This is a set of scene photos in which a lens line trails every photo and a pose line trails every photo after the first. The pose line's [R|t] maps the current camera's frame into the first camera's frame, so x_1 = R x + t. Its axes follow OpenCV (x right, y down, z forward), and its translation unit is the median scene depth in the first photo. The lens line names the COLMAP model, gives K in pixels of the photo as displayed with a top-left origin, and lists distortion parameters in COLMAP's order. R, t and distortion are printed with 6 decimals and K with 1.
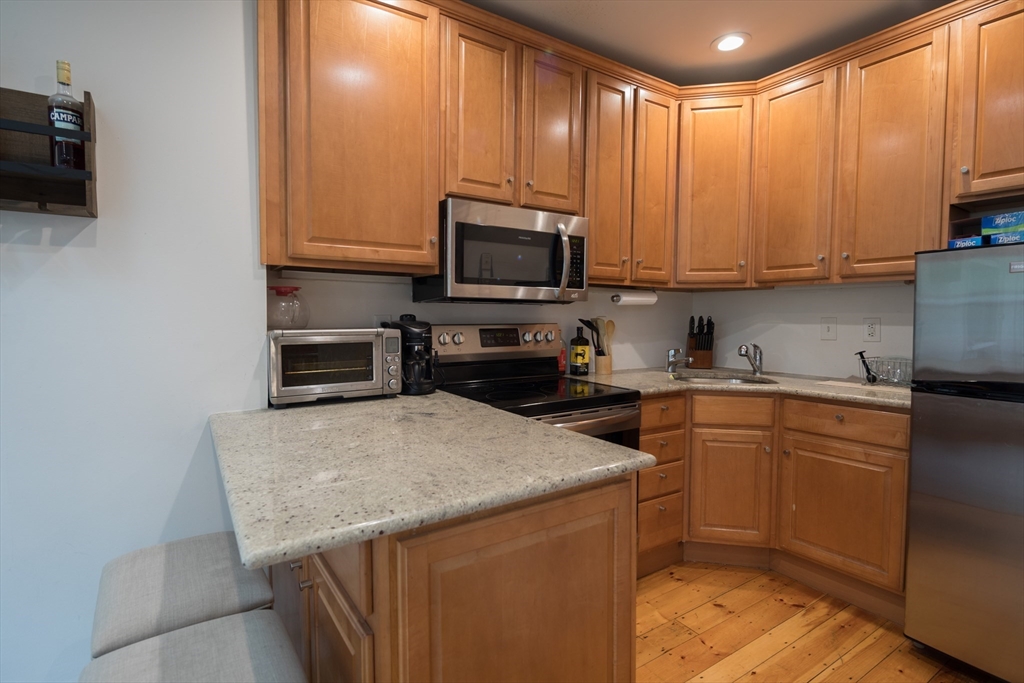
lens RADIAL K [[497.1, 0, 513.6], [0, 497.1, 338.1], [0, 0, 1]] dist [0.000526, -0.000437]
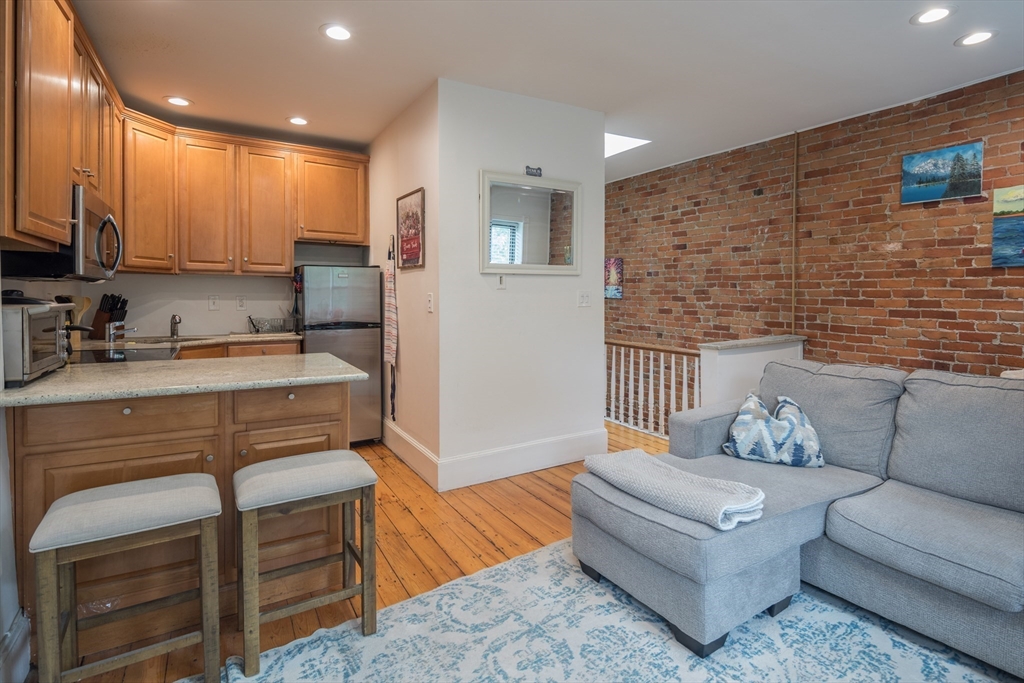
lens RADIAL K [[525.2, 0, 511.0], [0, 525.2, 304.1], [0, 0, 1]] dist [-0.001269, -0.001658]
pose [[0.061396, -0.011158, 0.998051, -1.106514], [0.039107, 0.999197, 0.008765, 0.007570], [-0.997347, 0.038493, 0.061783, -0.014078]]
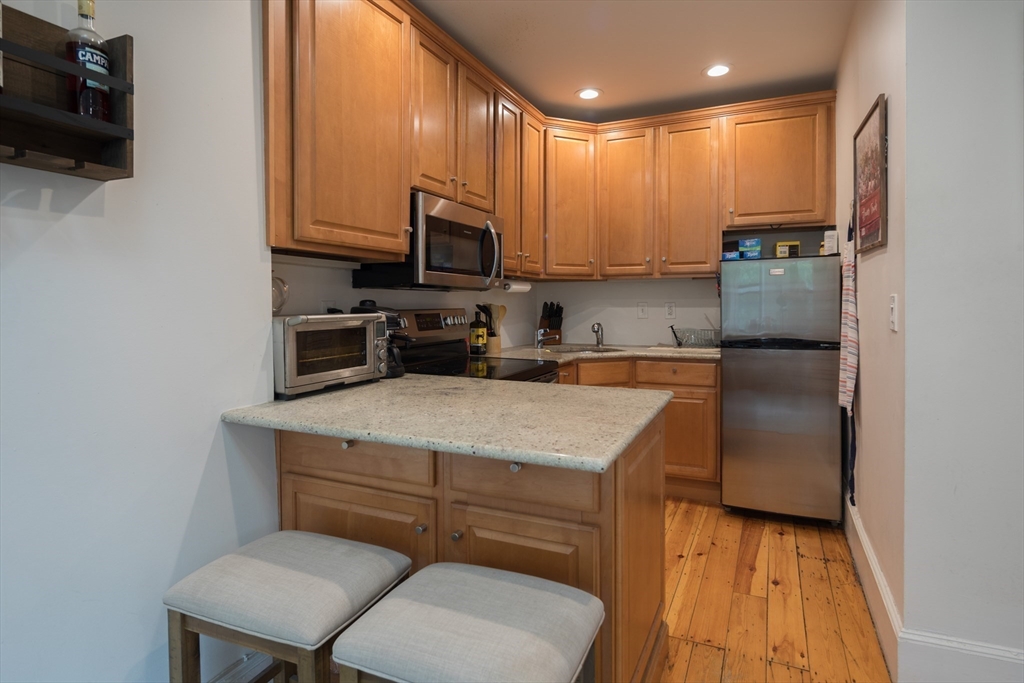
lens RADIAL K [[508.5, 0, 528.4], [0, 508.5, 313.3], [0, 0, 1]] dist [-0.000009, -0.000796]
pose [[0.850997, -0.014668, 0.524965, -0.457969], [0.028356, 0.999435, -0.018041, 0.006753], [-0.524404, 0.030239, 0.850933, -0.046797]]
